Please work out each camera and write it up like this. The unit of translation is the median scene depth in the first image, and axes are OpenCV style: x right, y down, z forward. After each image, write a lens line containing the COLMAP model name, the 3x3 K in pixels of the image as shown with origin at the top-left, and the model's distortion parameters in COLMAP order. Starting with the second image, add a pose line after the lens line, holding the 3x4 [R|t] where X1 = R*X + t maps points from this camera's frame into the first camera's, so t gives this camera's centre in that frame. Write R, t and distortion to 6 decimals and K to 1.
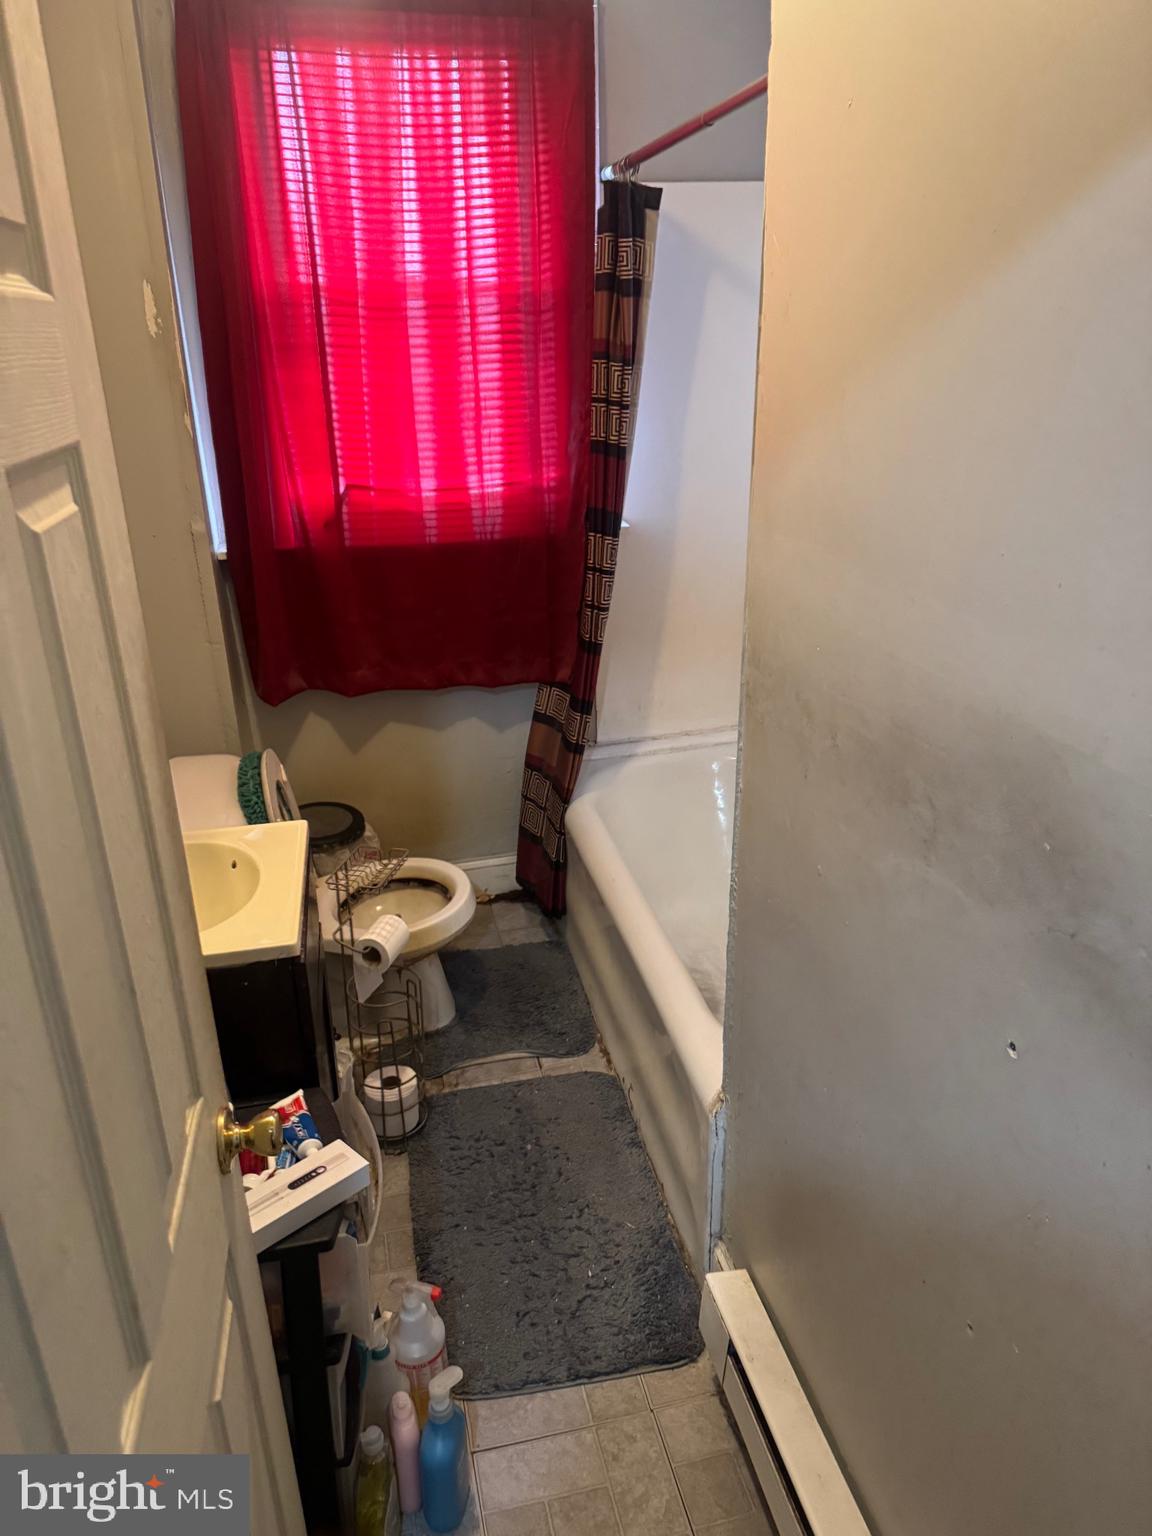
lens RADIAL K [[1084.2, 0, 582.3], [0, 1084.2, 781.1], [0, 0, 1]] dist [0.061932, -0.073135]
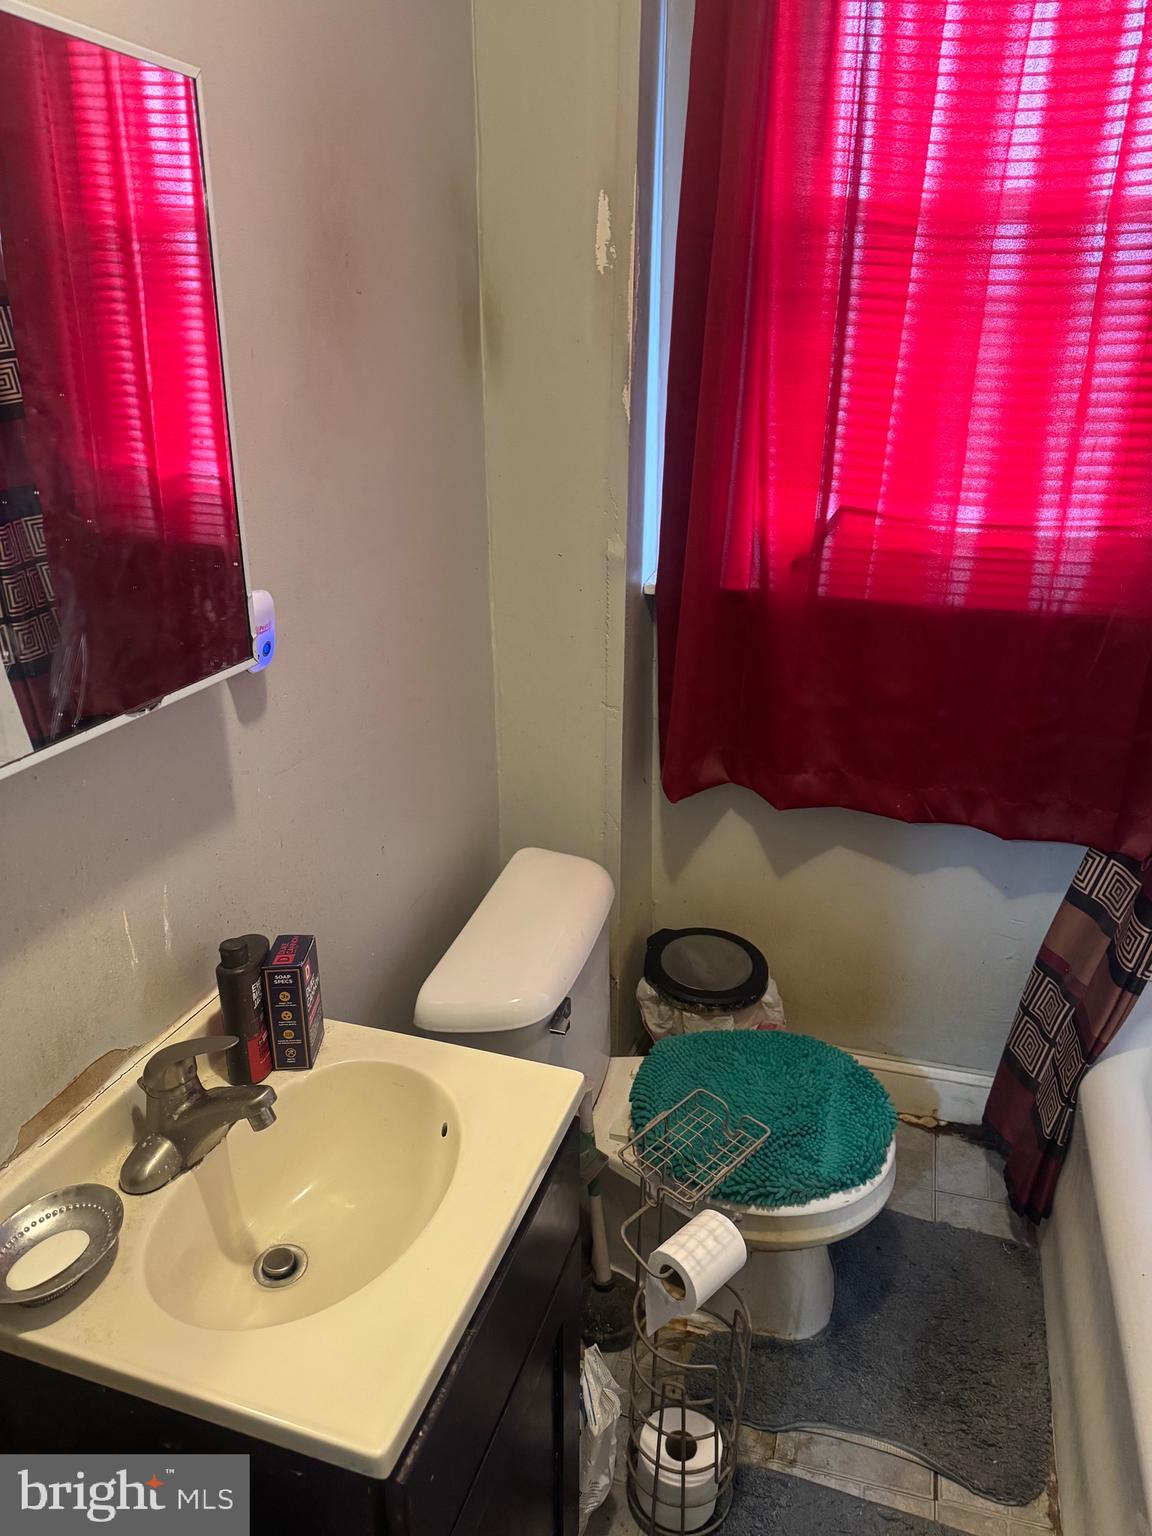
lens RADIAL K [[1084.2, 0, 595.1], [0, 1084.2, 739.2], [0, 0, 1]] dist [0.061932, -0.073135]
pose [[0.865459, 0.210677, -0.454528, -0.013632], [-0.217432, 0.975333, 0.038065, -0.121397], [0.451335, 0.065885, 0.889919, 0.340598]]
